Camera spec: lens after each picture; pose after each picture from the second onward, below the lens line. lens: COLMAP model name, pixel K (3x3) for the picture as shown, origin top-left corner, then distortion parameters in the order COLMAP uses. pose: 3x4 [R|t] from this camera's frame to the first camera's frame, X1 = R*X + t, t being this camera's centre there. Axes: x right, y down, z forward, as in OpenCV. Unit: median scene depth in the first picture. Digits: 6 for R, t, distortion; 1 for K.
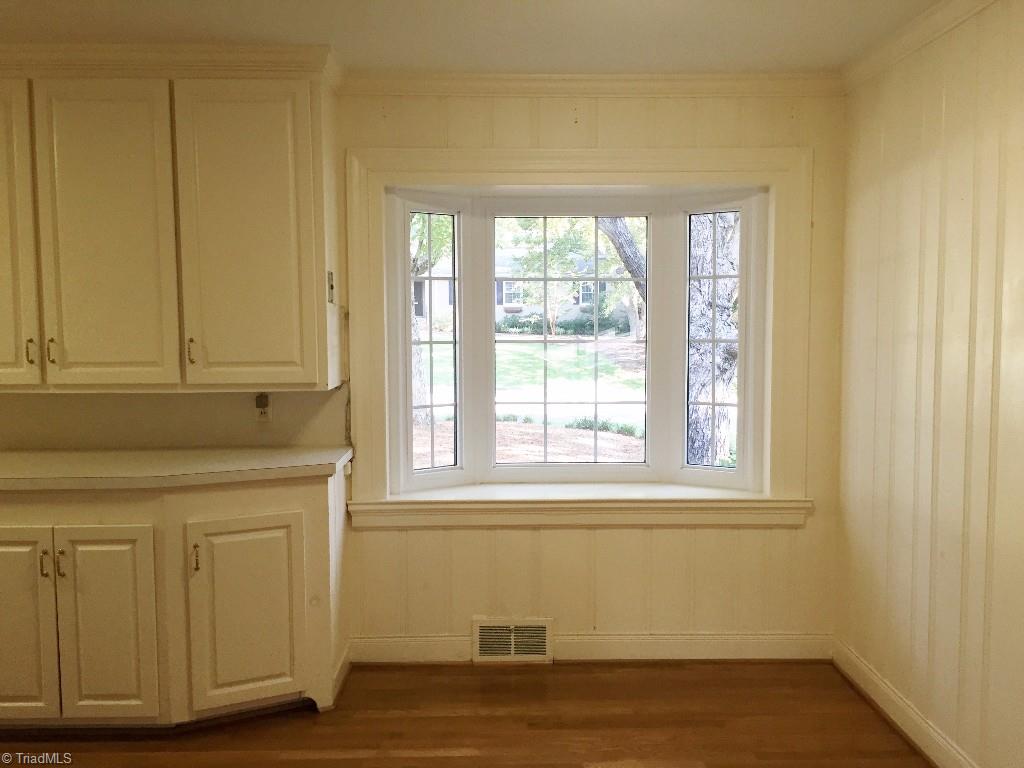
lens RADIAL K [[879.1, 0, 512.0], [0, 879.1, 384.0], [0, 0, 1]] dist [0.080155, -0.102271]
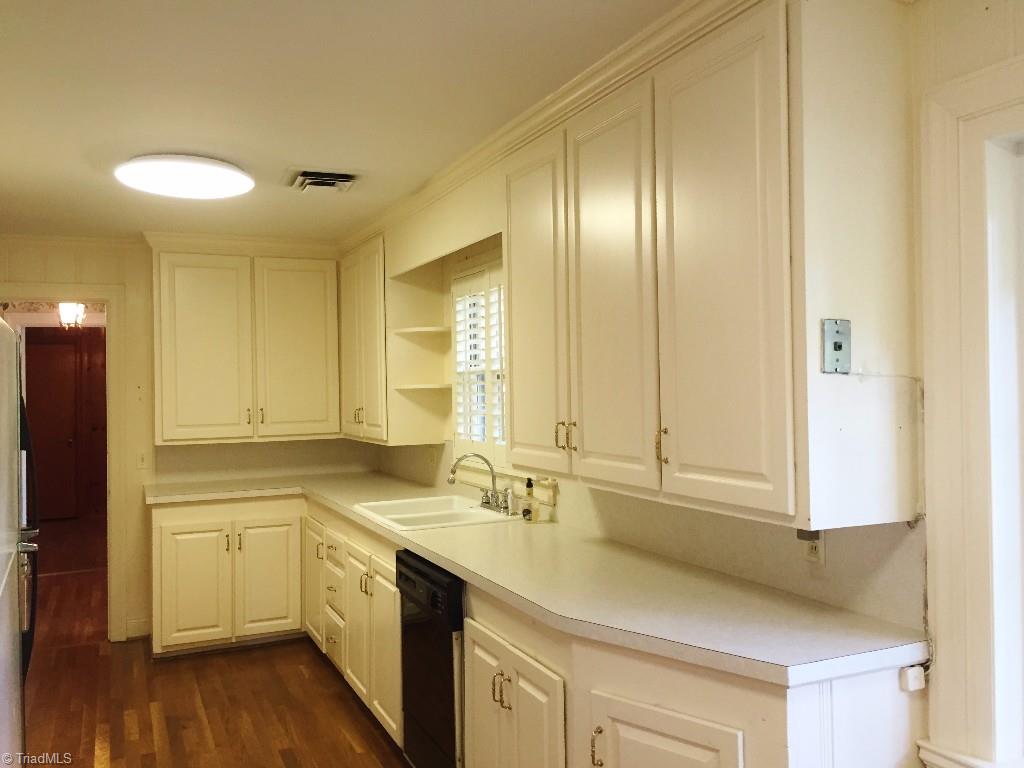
lens RADIAL K [[879.1, 0, 512.0], [0, 879.1, 384.0], [0, 0, 1]] dist [0.080155, -0.102271]
pose [[0.401769, -0.004659, -0.915729, 0.236250], [-0.060273, 0.997684, -0.031520, -0.056855], [0.913755, 0.067858, 0.400558, 0.599499]]
